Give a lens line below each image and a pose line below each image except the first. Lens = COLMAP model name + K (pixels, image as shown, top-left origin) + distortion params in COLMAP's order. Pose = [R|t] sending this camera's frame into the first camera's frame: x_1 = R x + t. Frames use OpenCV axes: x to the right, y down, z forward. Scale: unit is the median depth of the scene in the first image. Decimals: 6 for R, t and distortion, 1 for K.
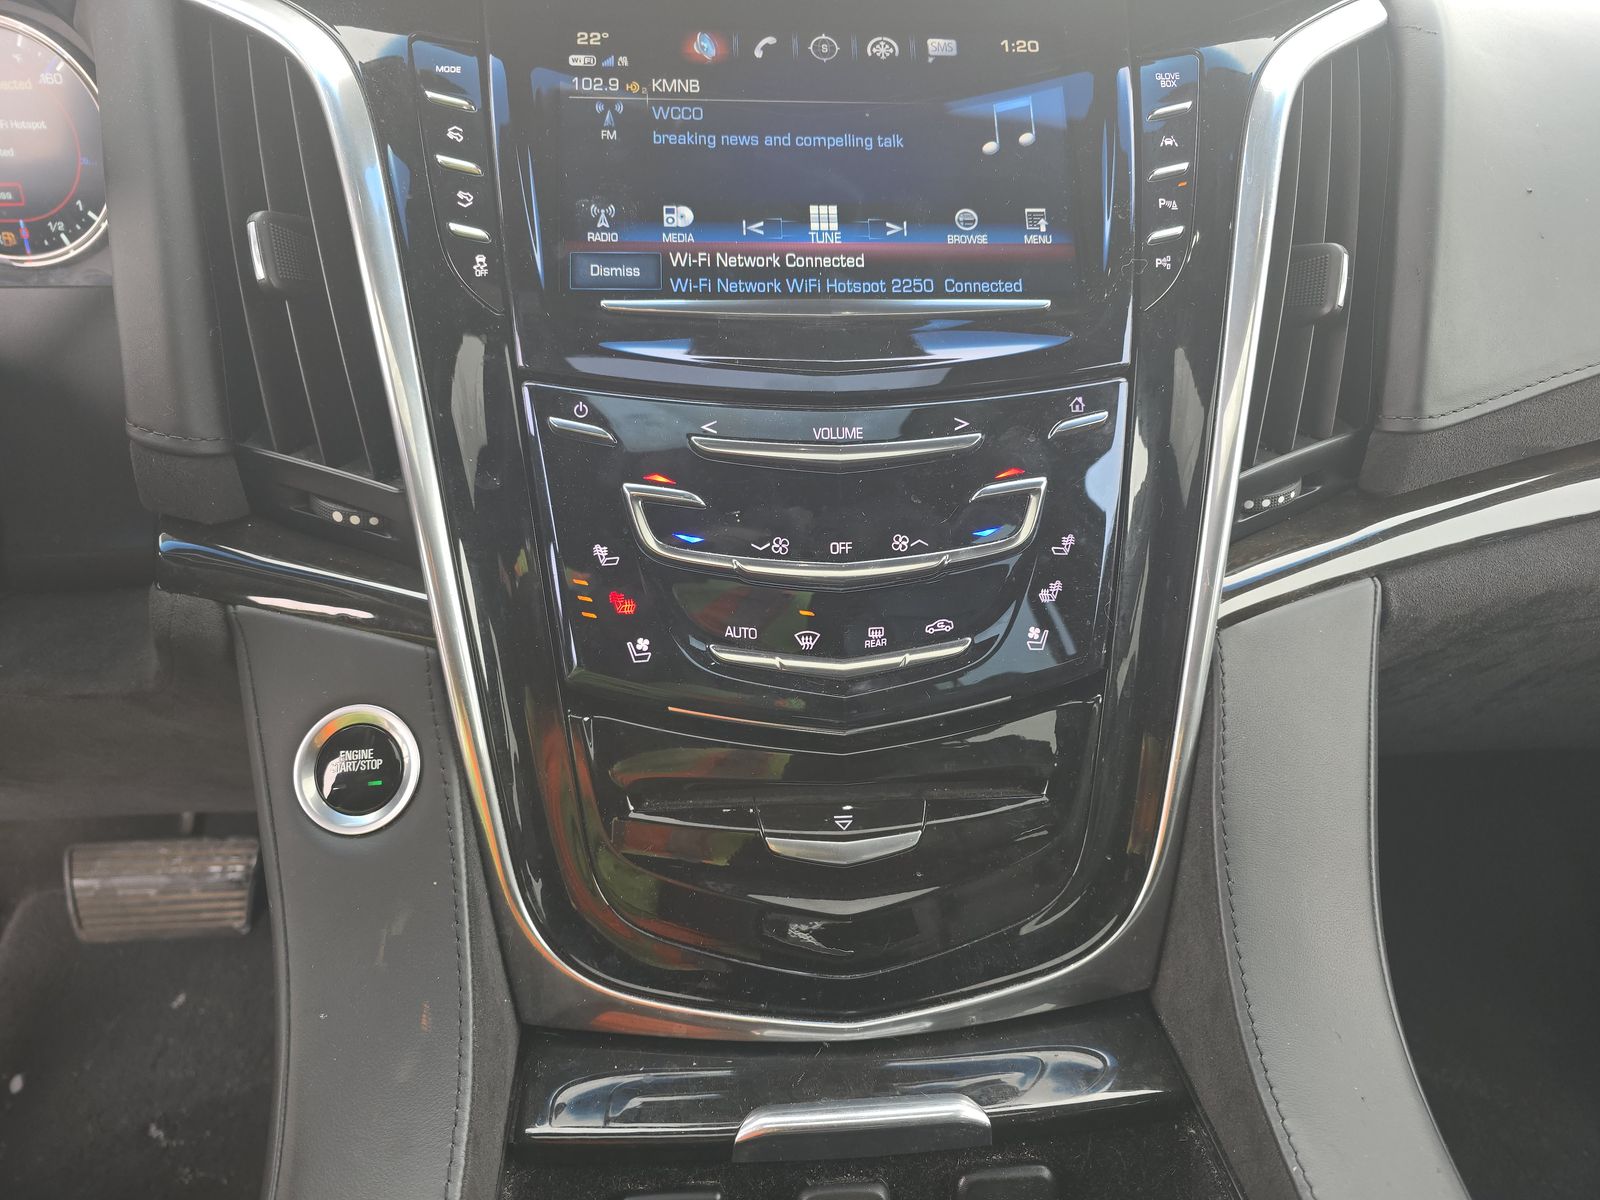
lens RADIAL K [[1060.1, 0, 814.6], [0, 1060.1, 601.1], [0, 0, 1]] dist [0.020967, -0.015514]
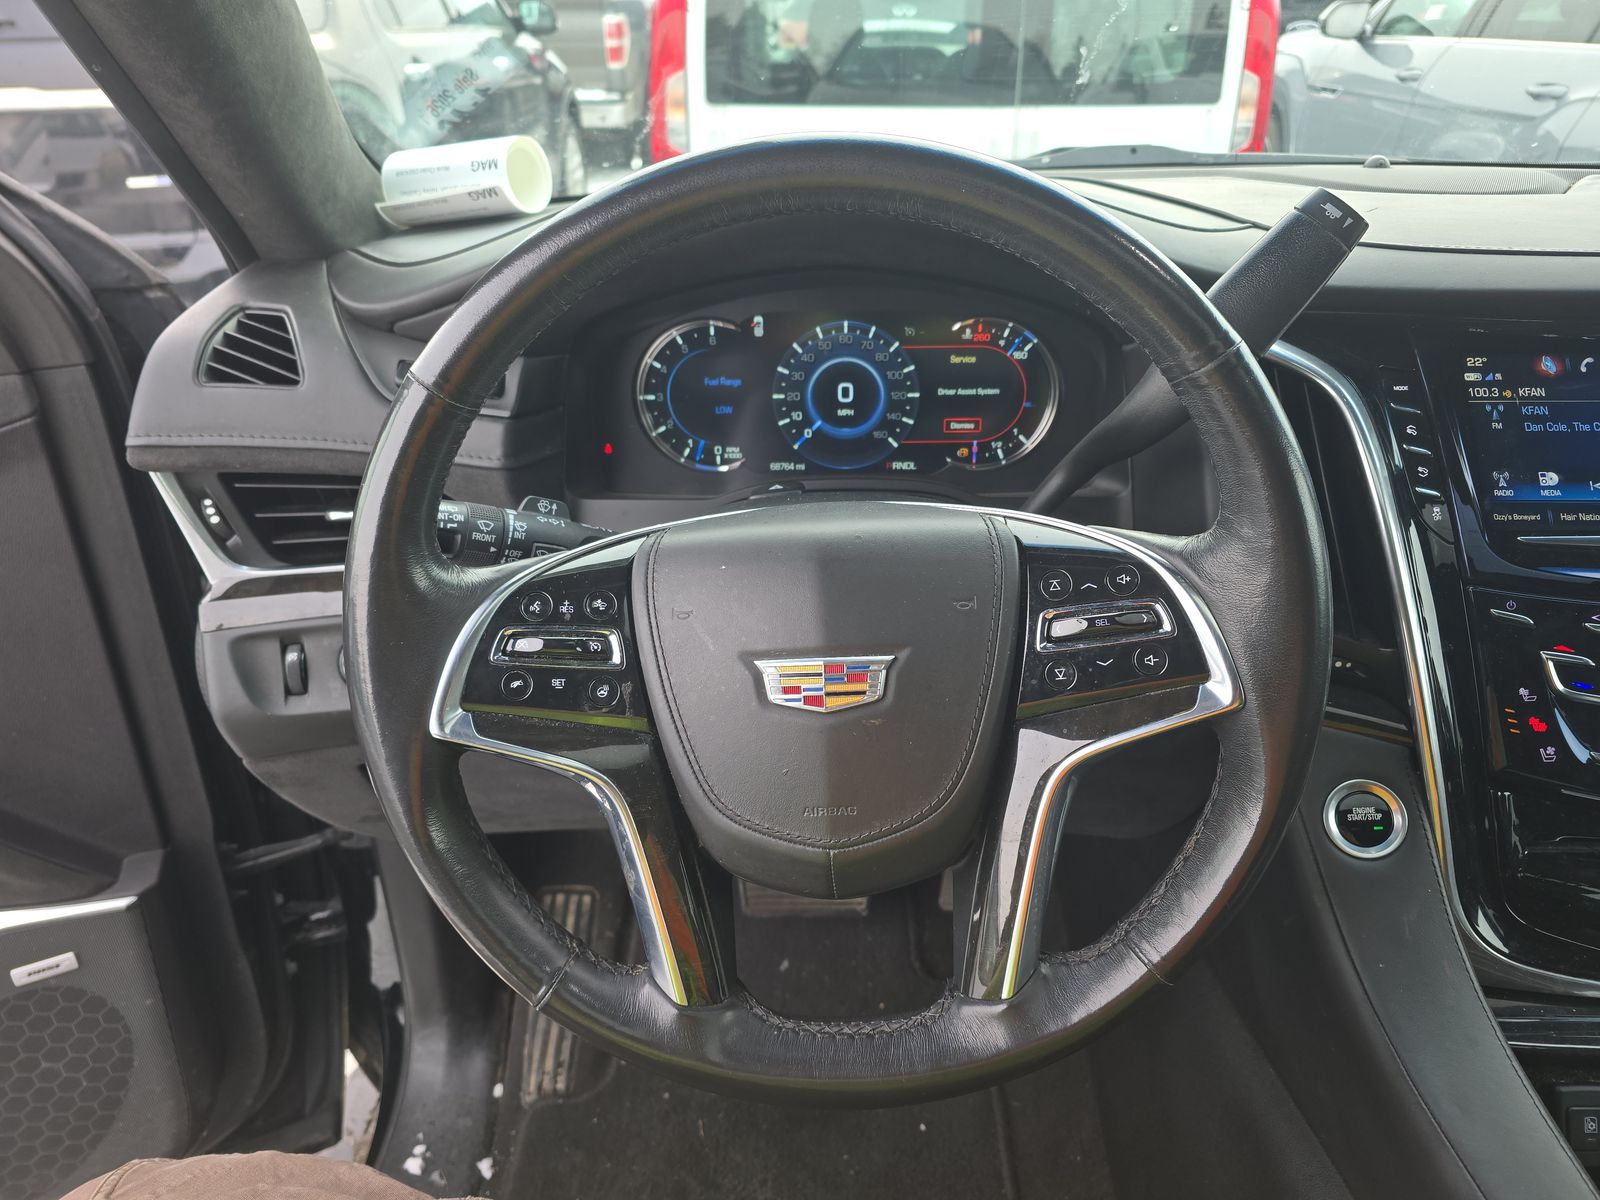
lens RADIAL K [[1060.1, 0, 813.3], [0, 1060.1, 596.0], [0, 0, 1]] dist [0.020967, -0.015514]
pose [[0.996192, 0.017112, -0.085494, -1.059892], [-0.017990, 0.999793, -0.009505, -0.145929], [0.085313, 0.011006, 0.996293, -0.673004]]
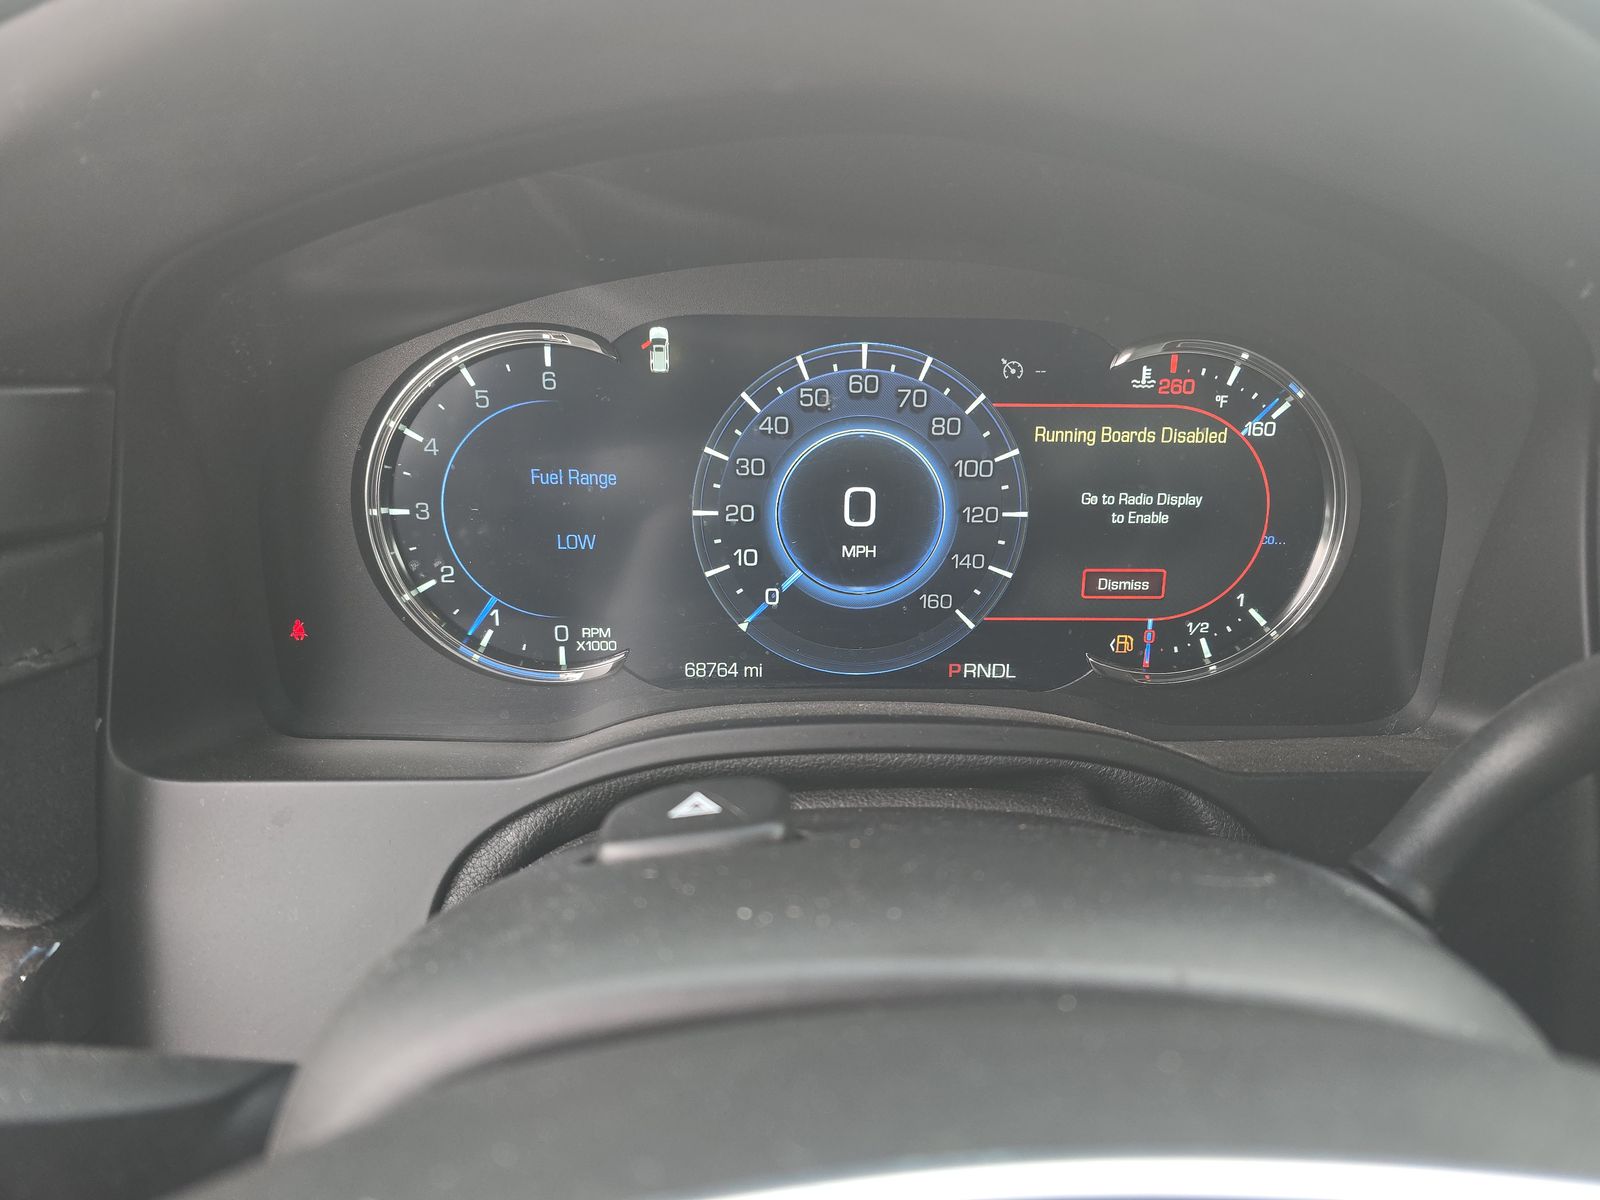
lens RADIAL K [[1060.1, 0, 785.2], [0, 1060.1, 591.2], [0, 0, 1]] dist [0.020967, -0.015514]
pose [[0.997089, 0.023719, -0.072463, -1.166509], [-0.031715, 0.993283, -0.111280, -0.367858], [0.069337, 0.113255, 0.991144, 0.395598]]
